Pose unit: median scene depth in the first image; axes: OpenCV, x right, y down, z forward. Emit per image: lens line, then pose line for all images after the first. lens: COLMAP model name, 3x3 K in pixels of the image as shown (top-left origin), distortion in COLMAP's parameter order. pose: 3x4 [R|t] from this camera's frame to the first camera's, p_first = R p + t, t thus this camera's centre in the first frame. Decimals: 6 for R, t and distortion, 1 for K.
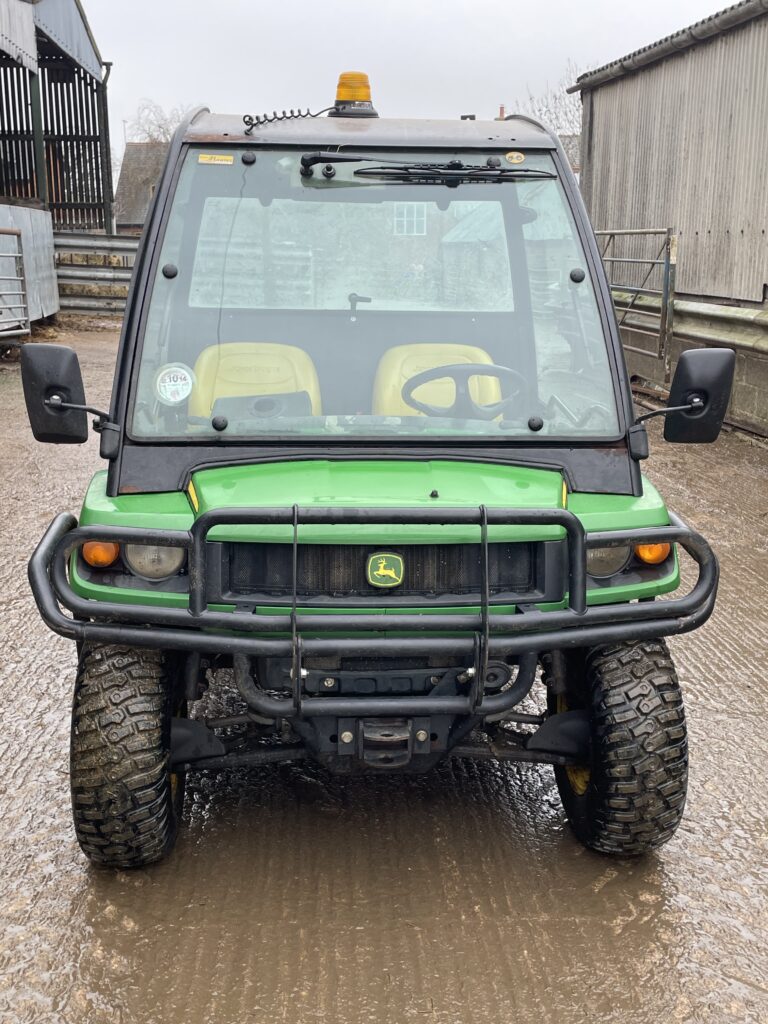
lens RADIAL K [[1118.6, 0, 384.1], [0, 1118.6, 495.6], [0, 0, 1]] dist [0.077473, 0.008801]
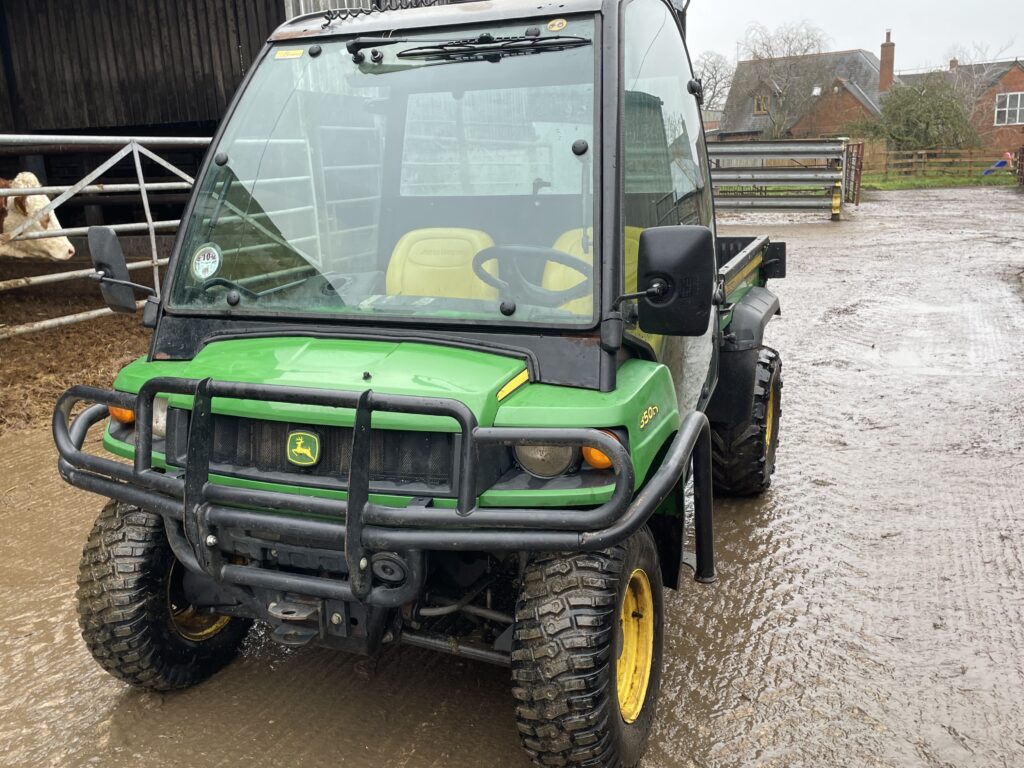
lens RADIAL K [[956.8, 0, 504.8], [0, 956.8, 377.9], [0, 0, 1]] dist [0.100135, -0.130462]
pose [[0.895053, 0.059170, -0.442016, 0.492379], [-0.054086, 0.998245, 0.024107, -0.024689], [0.442667, 0.002330, 0.896683, 0.280315]]
